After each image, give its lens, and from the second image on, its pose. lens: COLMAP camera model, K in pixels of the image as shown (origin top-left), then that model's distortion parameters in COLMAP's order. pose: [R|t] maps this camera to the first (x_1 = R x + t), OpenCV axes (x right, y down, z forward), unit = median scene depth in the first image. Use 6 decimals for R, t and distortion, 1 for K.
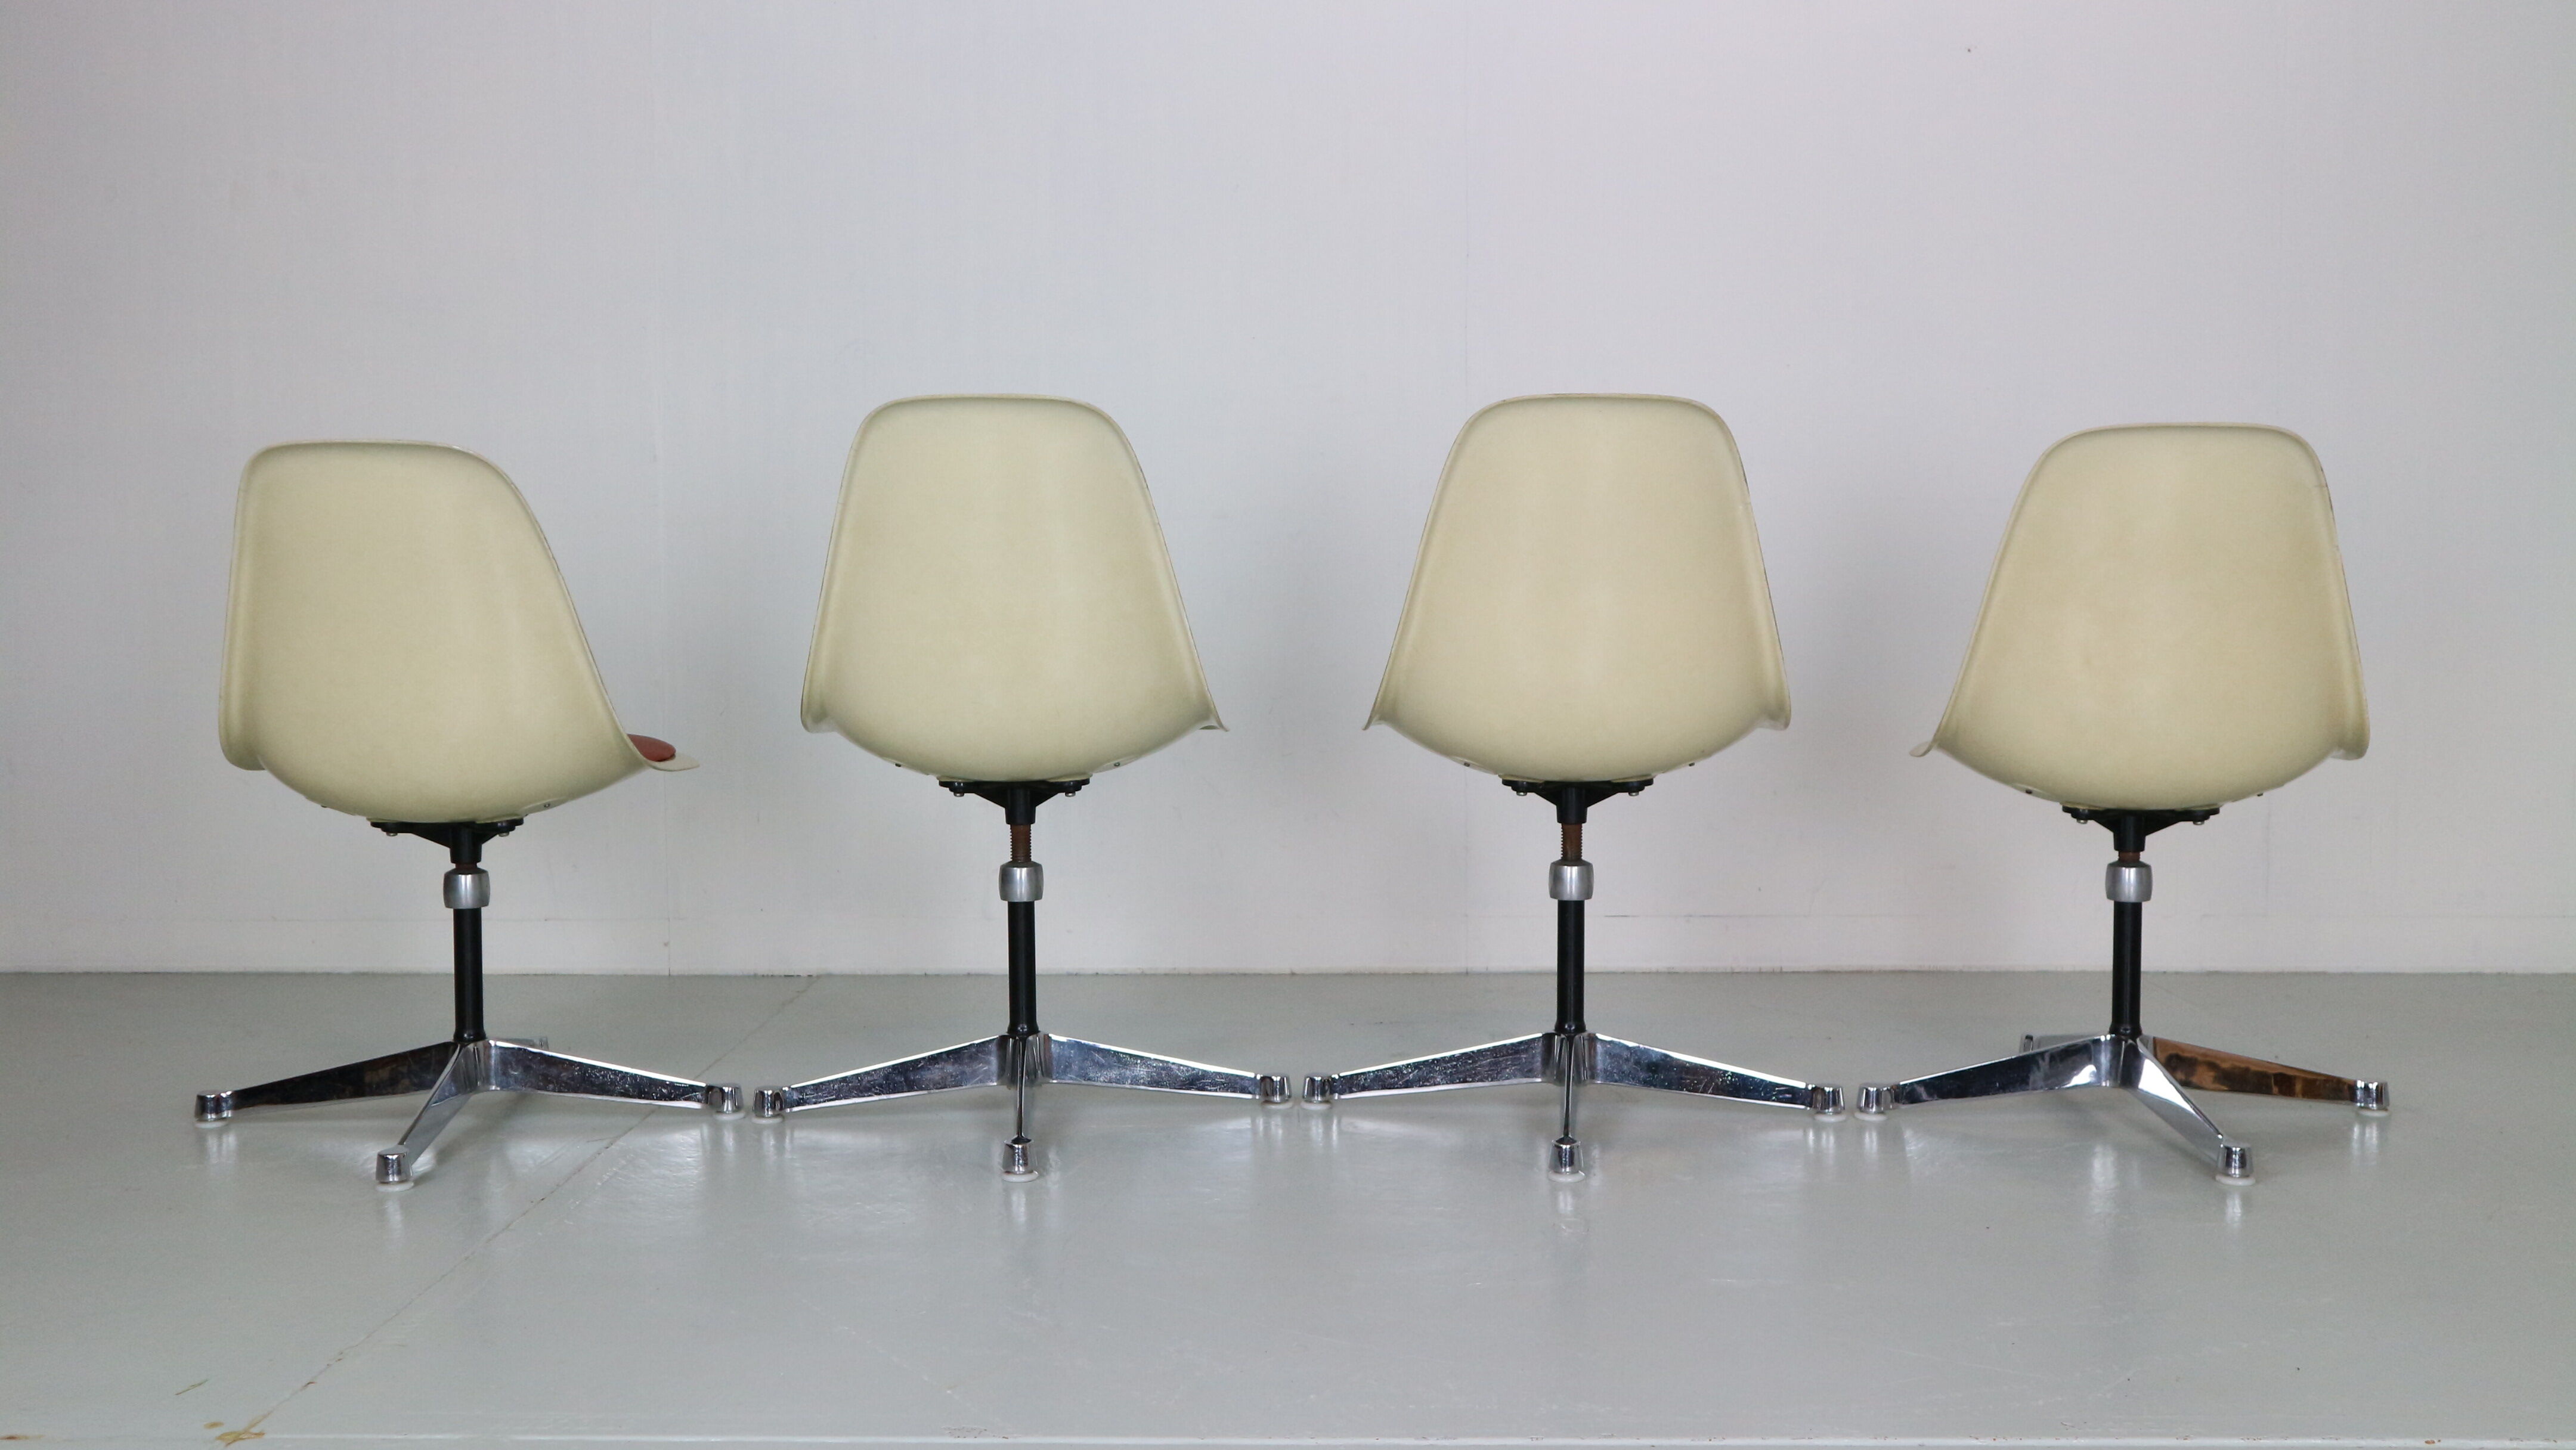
lens RADIAL K [[2538.7, 0, 1288.0], [0, 2538.7, 725.0], [0, 0, 1]] dist [-0.047179, 0.017118]
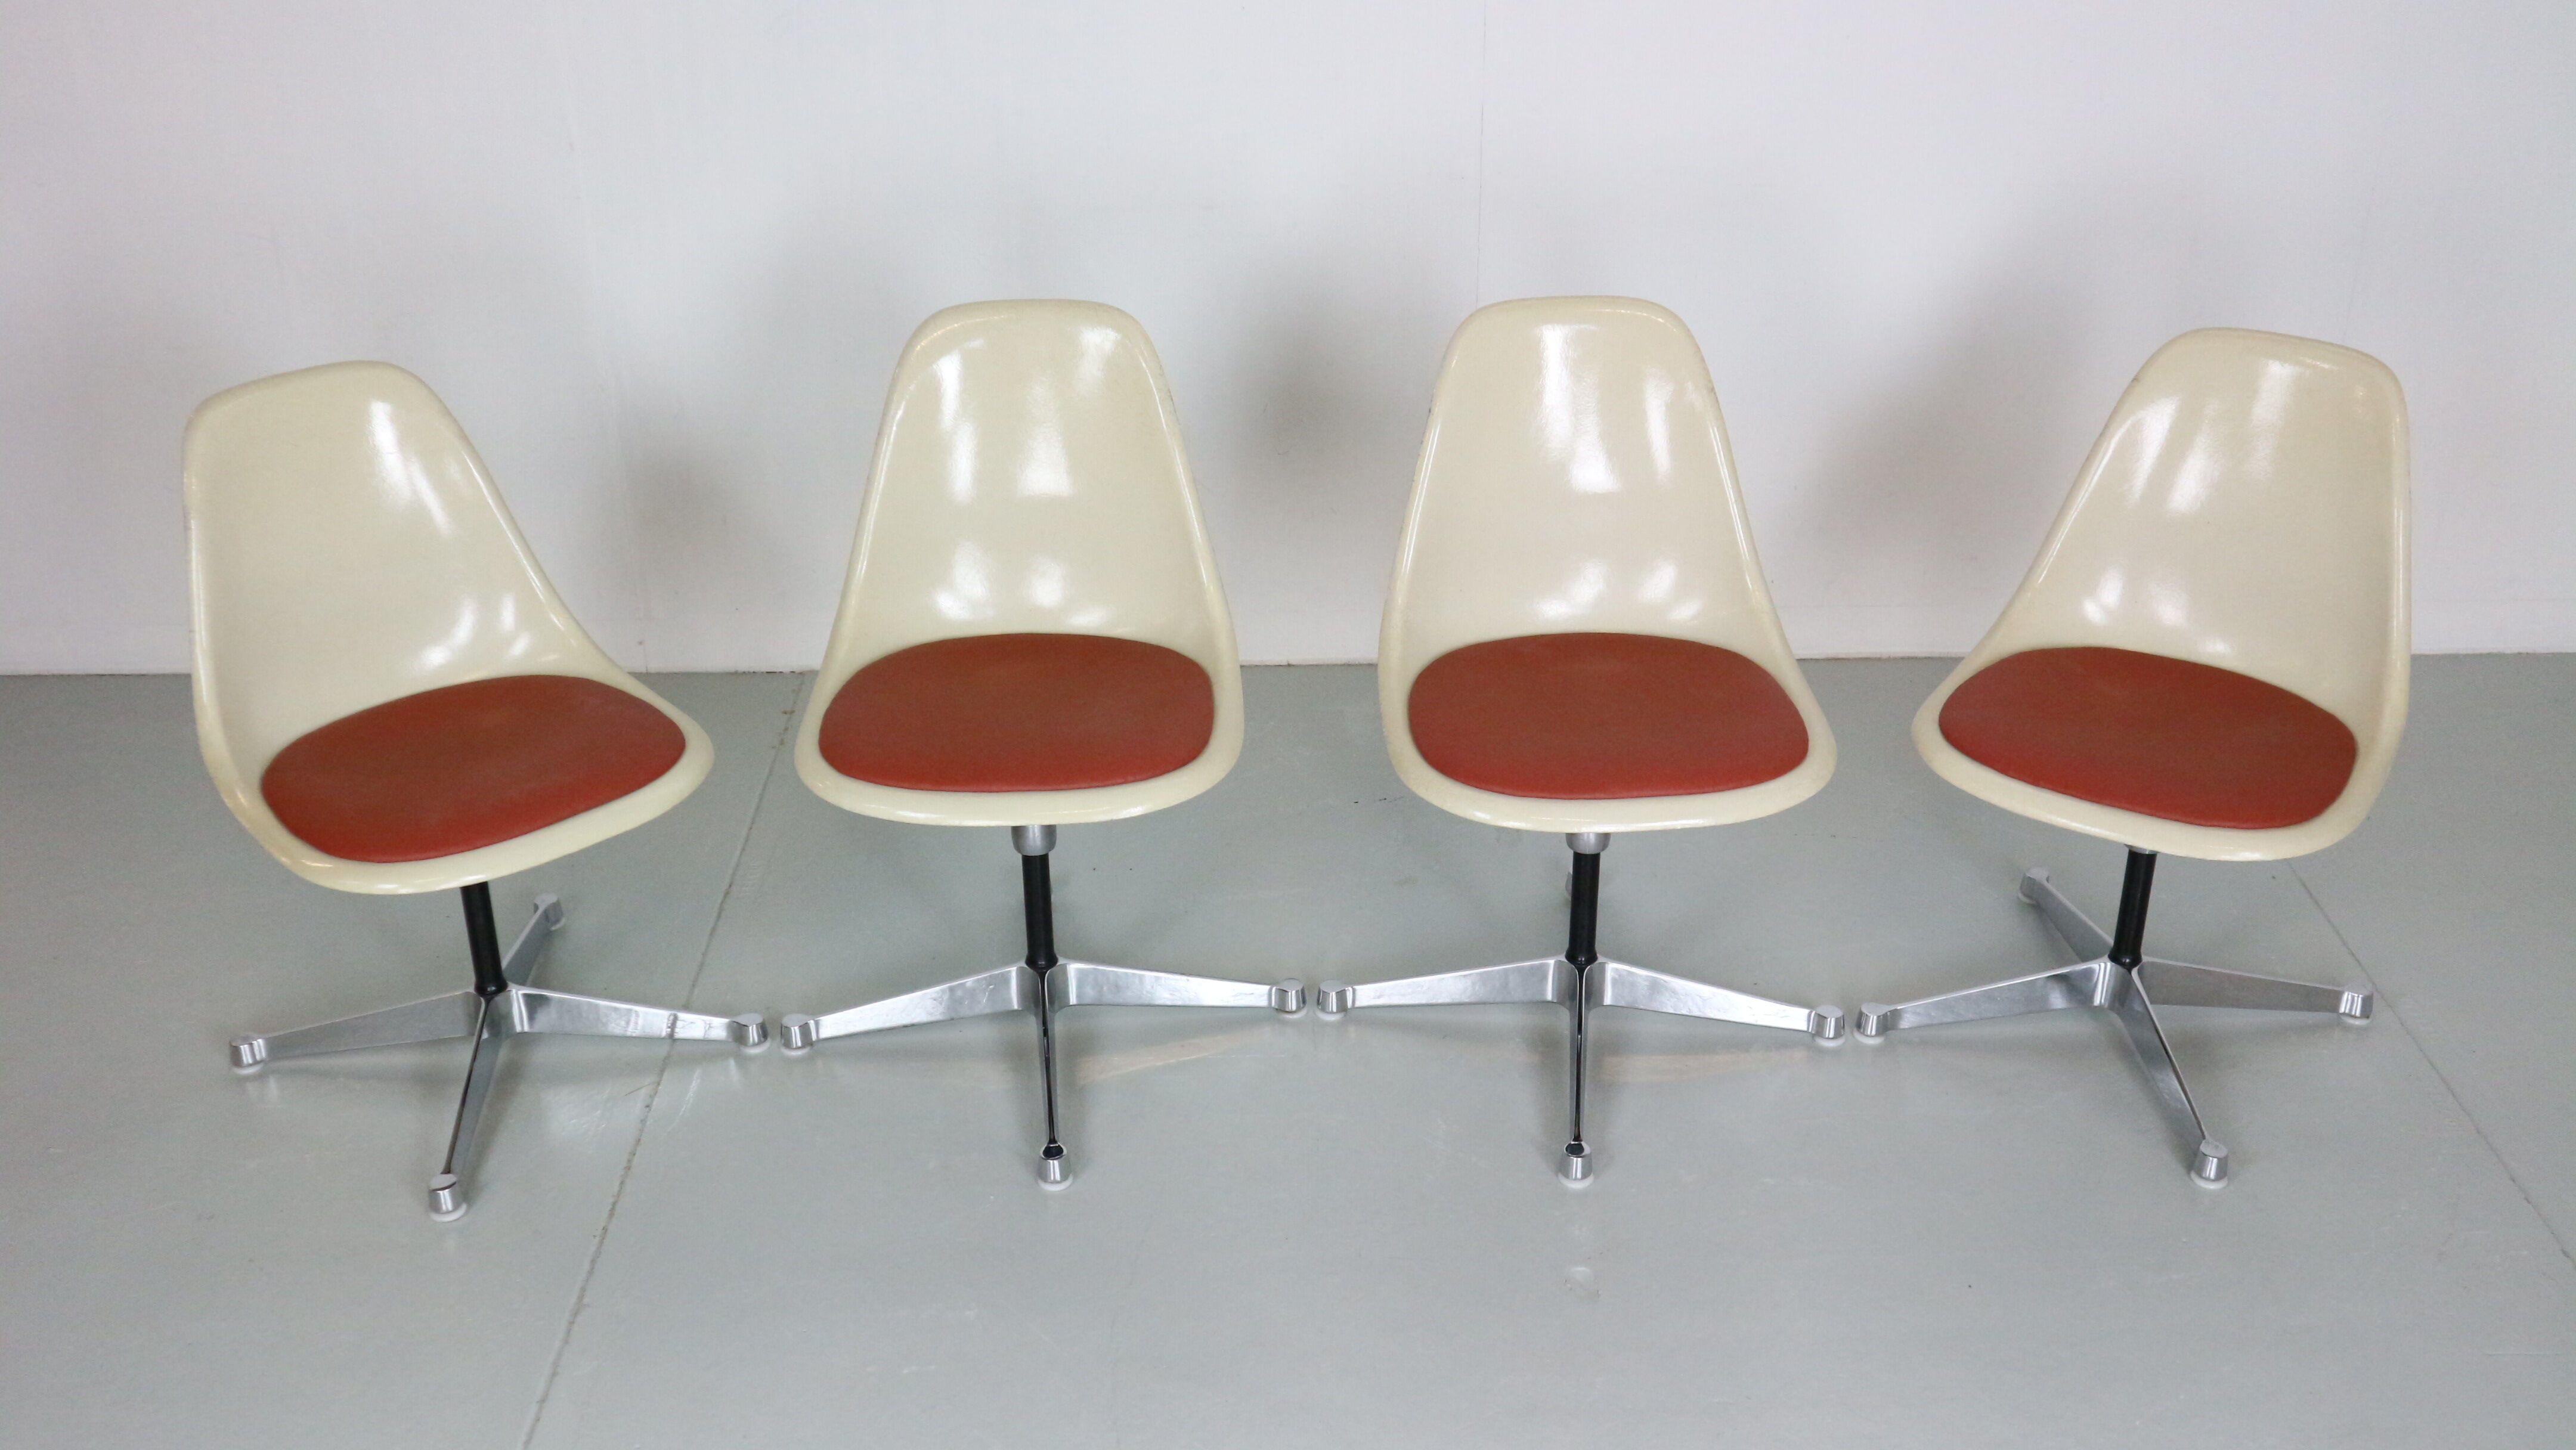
lens RADIAL K [[2718.6, 0, 1297.8], [0, 2718.6, 713.2], [0, 0, 1]] dist [-0.002208, -0.014849]
pose [[0.999571, -0.013585, 0.025956, -0.029379], [0.001128, 0.903176, 0.429269, -0.437092], [-0.029275, -0.429055, 0.902804, 0.060594]]
